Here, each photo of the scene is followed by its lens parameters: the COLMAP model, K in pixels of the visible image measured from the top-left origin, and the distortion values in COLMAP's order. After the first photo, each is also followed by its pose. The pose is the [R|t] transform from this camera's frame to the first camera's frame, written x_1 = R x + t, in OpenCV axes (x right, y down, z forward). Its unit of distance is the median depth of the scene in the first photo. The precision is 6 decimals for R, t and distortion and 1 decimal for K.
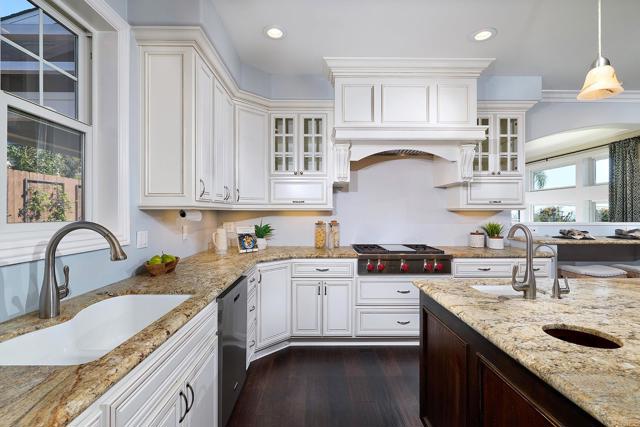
lens RADIAL K [[312.1, 0, 318.5], [0, 312.1, 211.0], [0, 0, 1]] dist [0.000429, 0.000006]
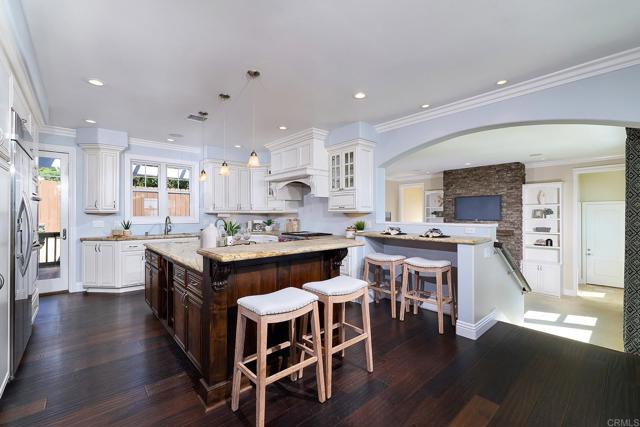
lens RADIAL K [[274.3, 0, 319.6], [0, 274.3, 212.5], [0, 0, 1]] dist [-0.000573, 0.000020]
pose [[0.662113, -0.005043, -0.749387, 1.479258], [0.002274, 0.999986, -0.004719, 0.002709], [0.749400, 0.001420, 0.662116, 0.001583]]
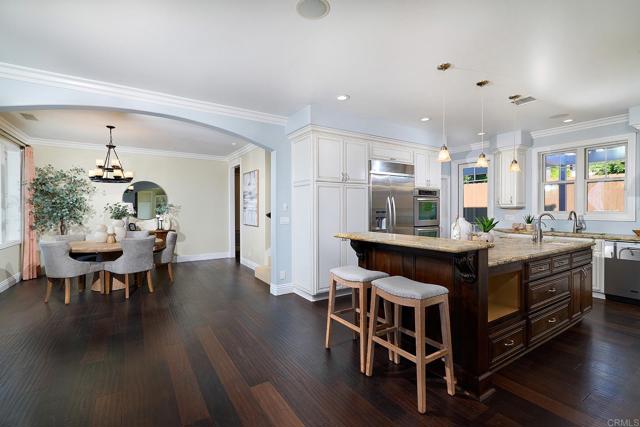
lens RADIAL K [[285.1, 0, 314.9], [0, 285.1, 212.6], [0, 0, 1]] dist [-0.003818, -0.000957]
pose [[-0.849892, 0.006090, -0.526922, 1.506167], [0.001382, 0.999956, 0.009327, 0.006623], [0.526956, 0.007199, -0.849862, 0.893911]]
